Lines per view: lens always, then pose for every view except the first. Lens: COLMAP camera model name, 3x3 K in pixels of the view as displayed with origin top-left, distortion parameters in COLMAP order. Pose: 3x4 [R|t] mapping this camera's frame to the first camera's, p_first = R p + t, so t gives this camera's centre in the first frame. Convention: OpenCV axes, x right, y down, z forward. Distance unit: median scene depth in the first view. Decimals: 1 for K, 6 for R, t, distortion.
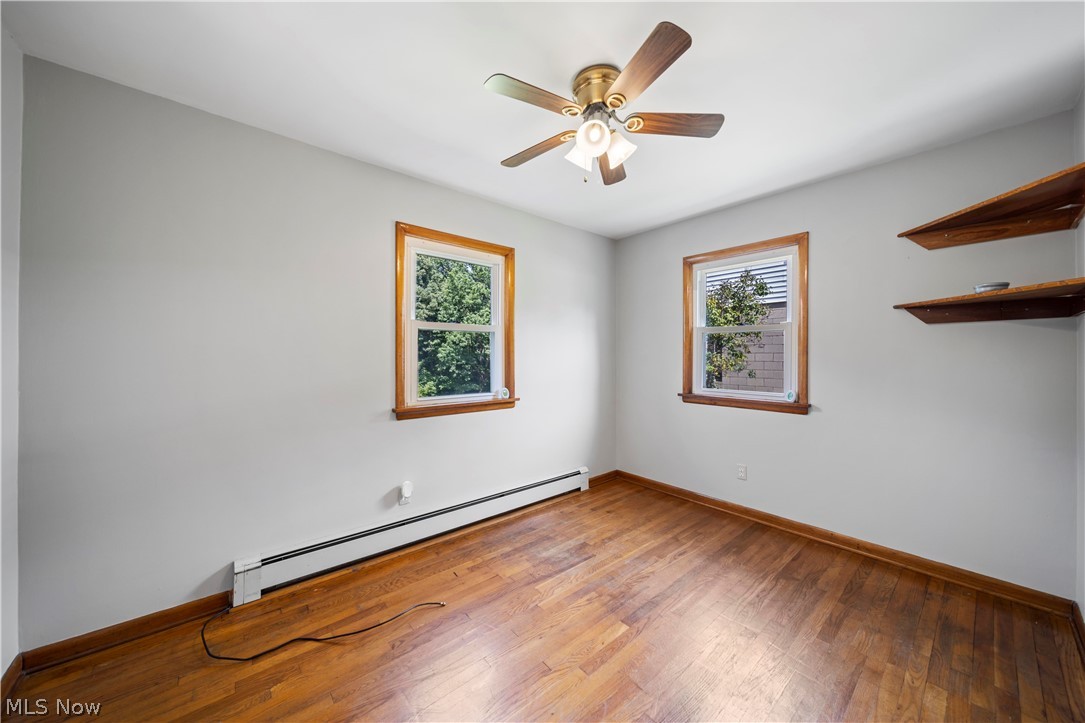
lens RADIAL K [[381.6, 0, 547.7], [0, 381.6, 358.3], [0, 0, 1]] dist [0.000806, -0.000027]
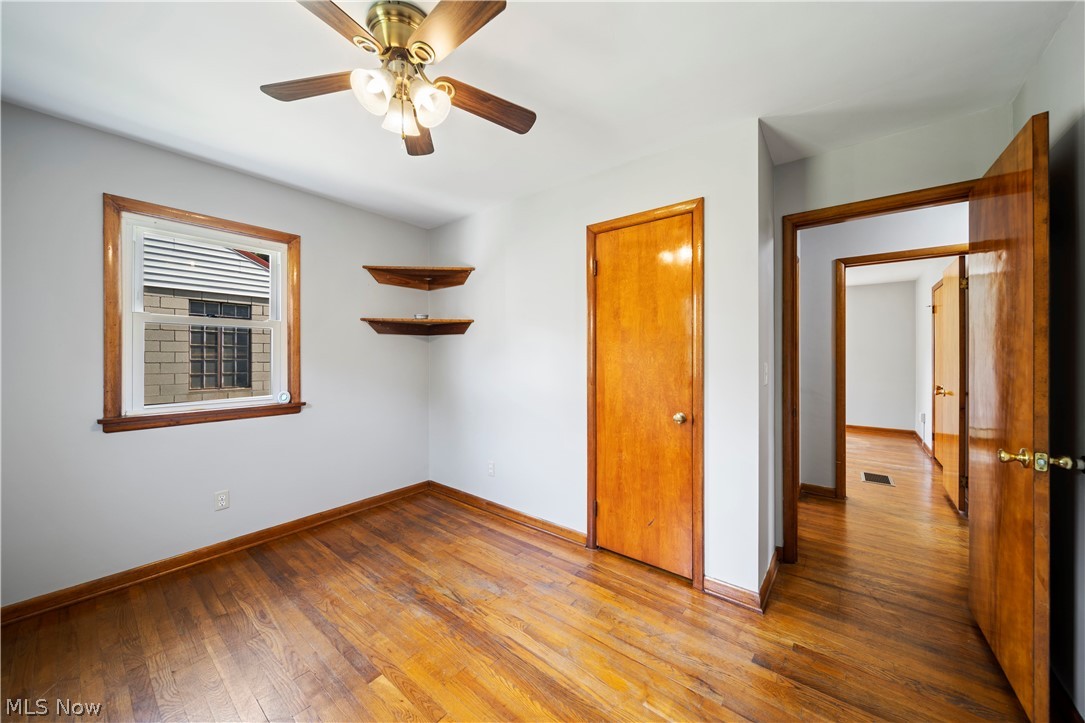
lens RADIAL K [[381.6, 0, 547.7], [0, 381.6, 358.3], [0, 0, 1]] dist [0.000806, -0.000027]
pose [[-0.192552, -0.007506, 0.981258, -0.513819], [0.008424, 0.999921, 0.009302, -0.004331], [-0.981251, 0.010057, -0.192473, 0.593042]]
